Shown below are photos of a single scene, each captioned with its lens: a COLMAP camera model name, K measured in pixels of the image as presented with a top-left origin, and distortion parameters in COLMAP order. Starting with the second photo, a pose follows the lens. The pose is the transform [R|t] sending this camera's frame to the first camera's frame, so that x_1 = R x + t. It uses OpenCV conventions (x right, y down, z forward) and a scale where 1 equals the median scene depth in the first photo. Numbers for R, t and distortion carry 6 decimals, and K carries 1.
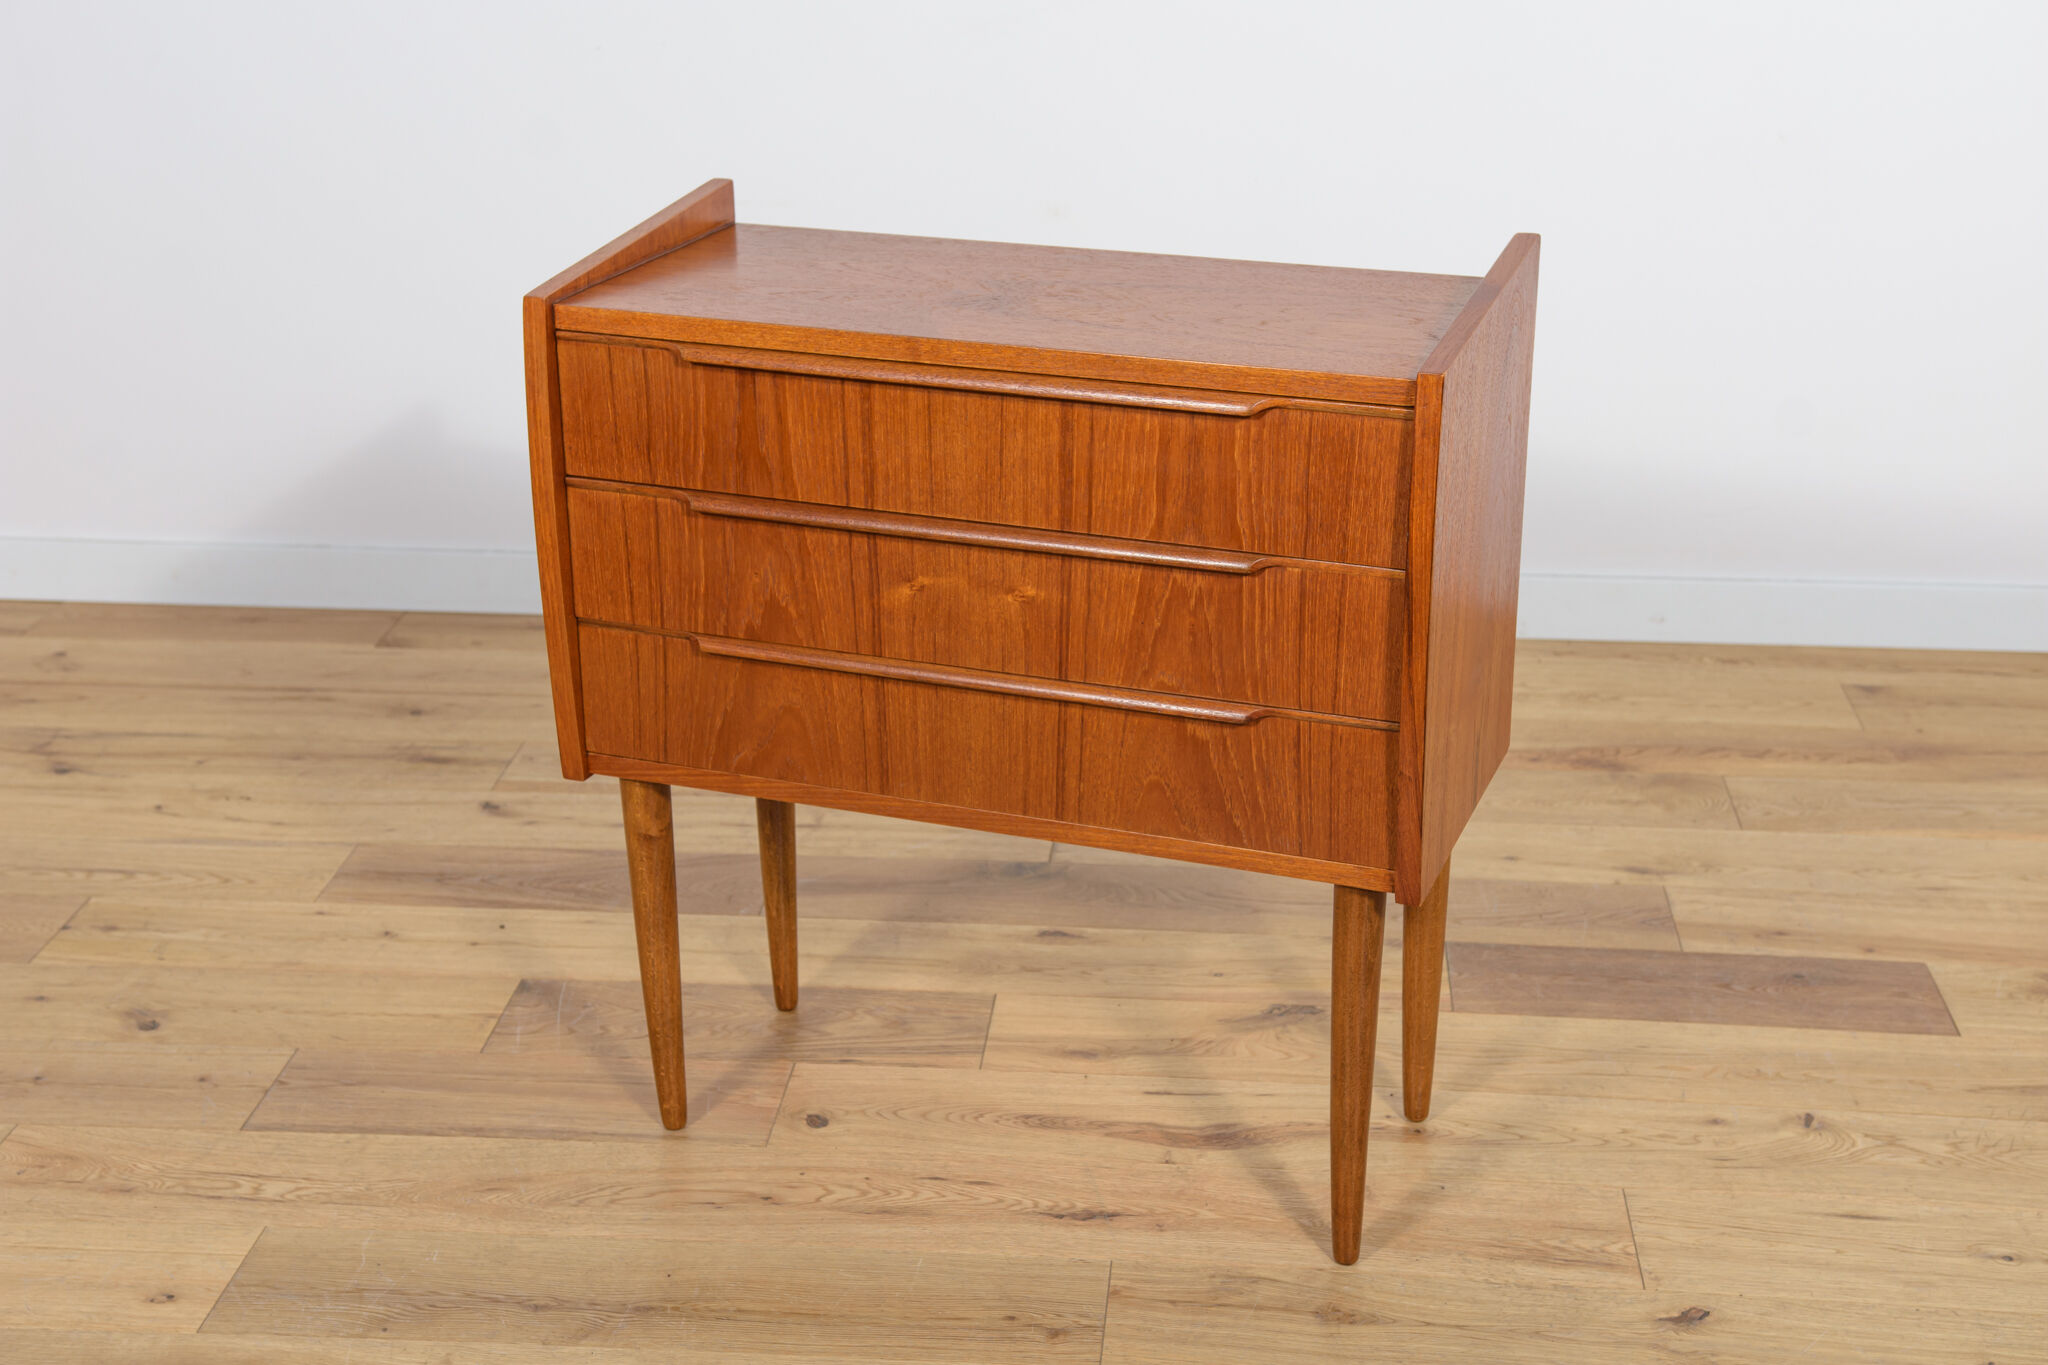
lens RADIAL K [[2725.7, 0, 1020.4], [0, 2725.7, 711.1], [0, 0, 1]] dist [0.077172, 0.118627]
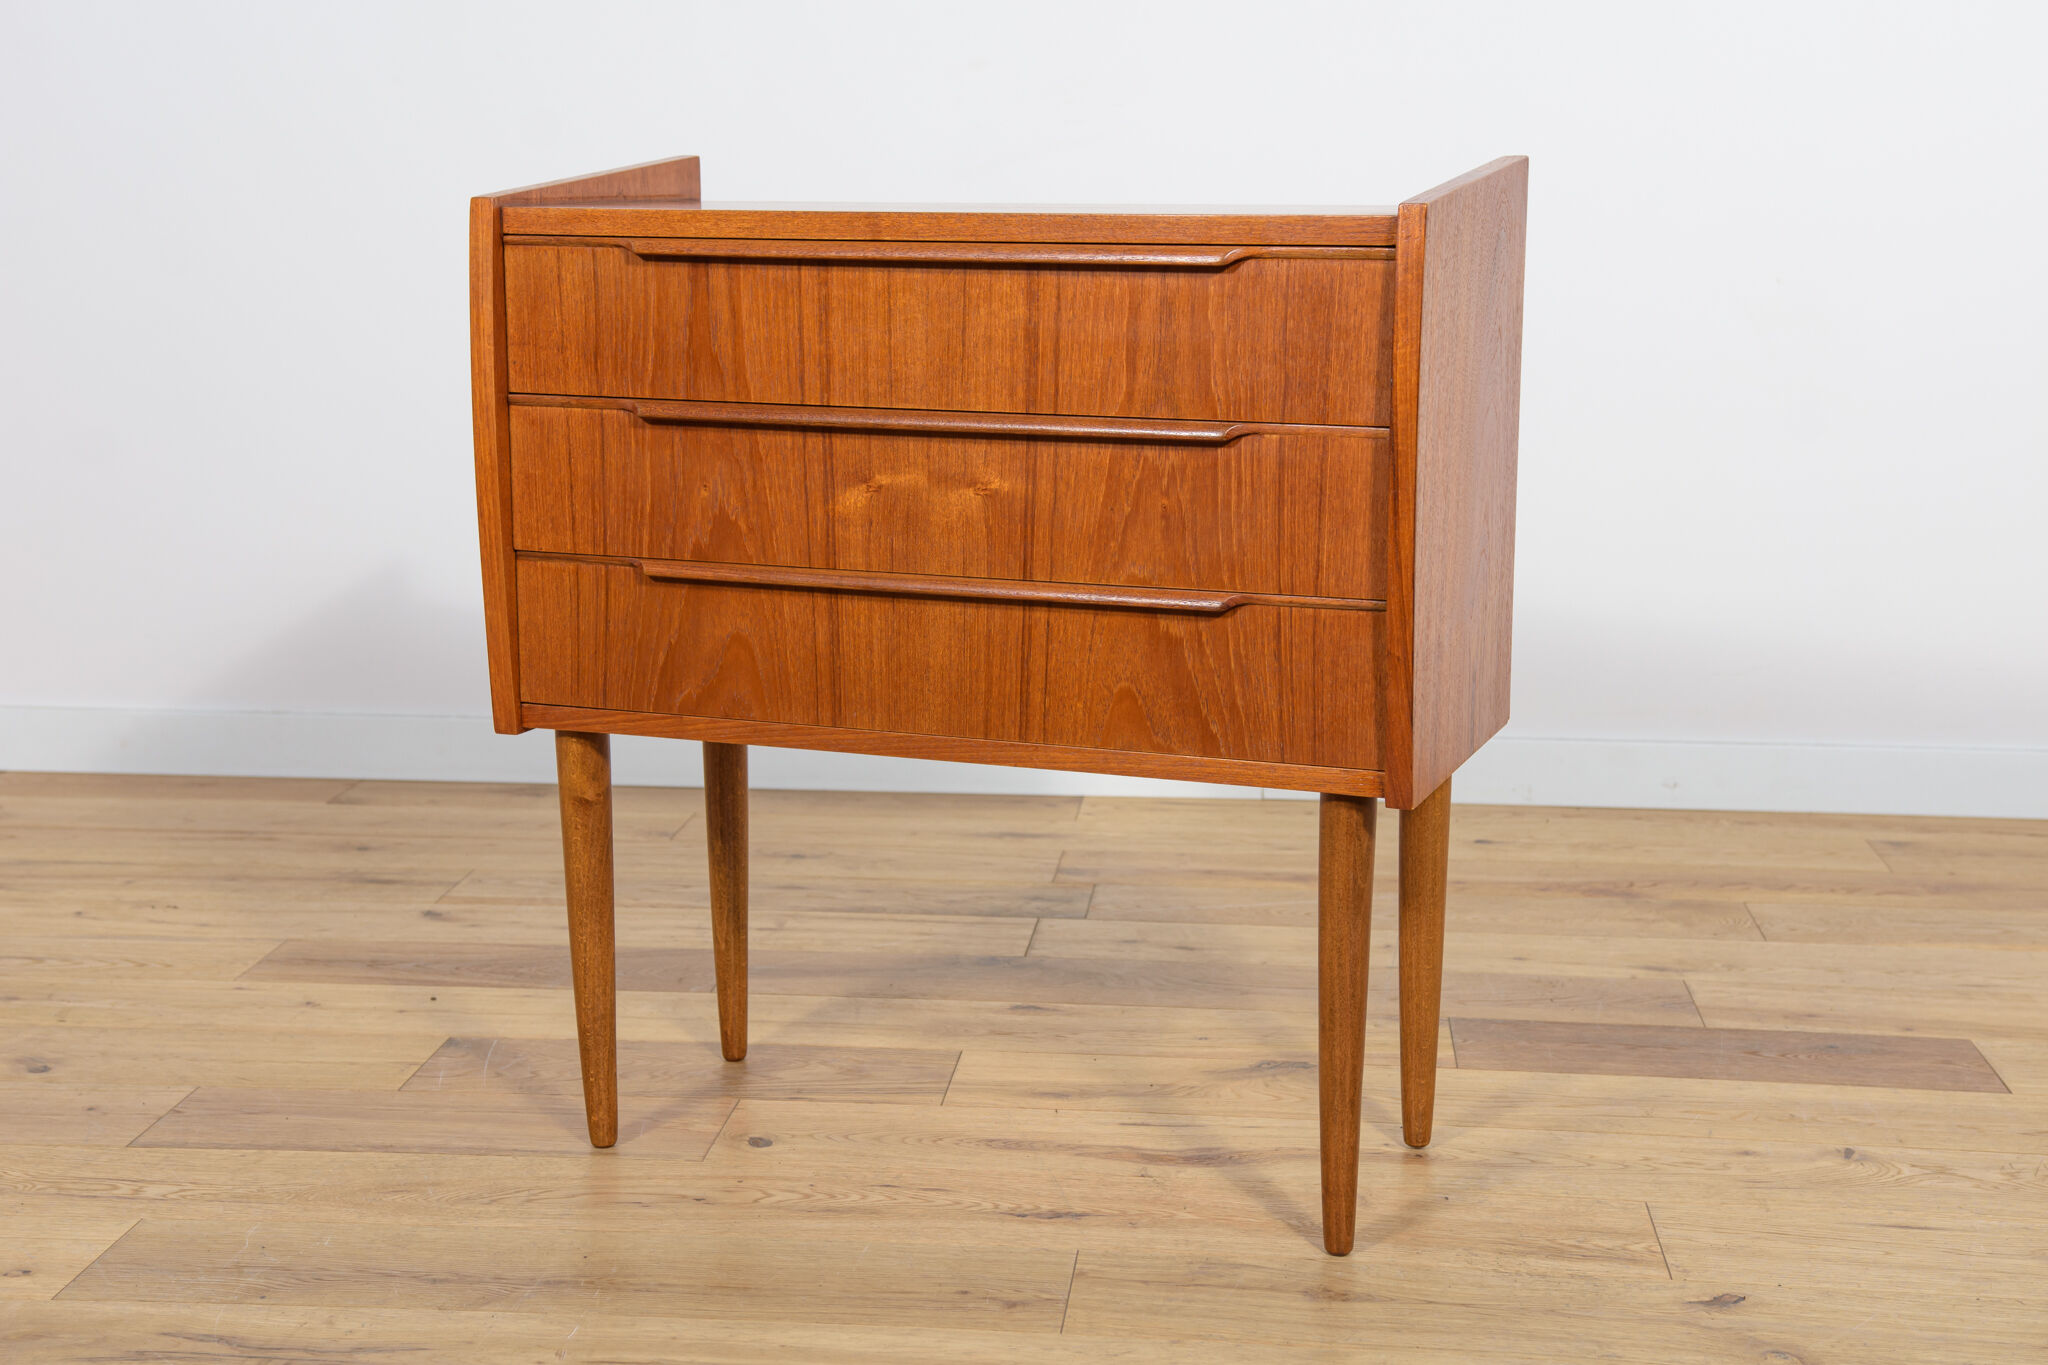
lens RADIAL K [[2758.3, 0, 1021.4], [0, 2758.3, 720.9], [0, 0, 1]] dist [0.076794, 0.127309]
pose [[0.999943, 0.009598, -0.004783, 0.017481], [-0.010311, 0.983043, -0.183085, 0.198161], [0.002944, 0.183124, 0.983085, 0.073613]]
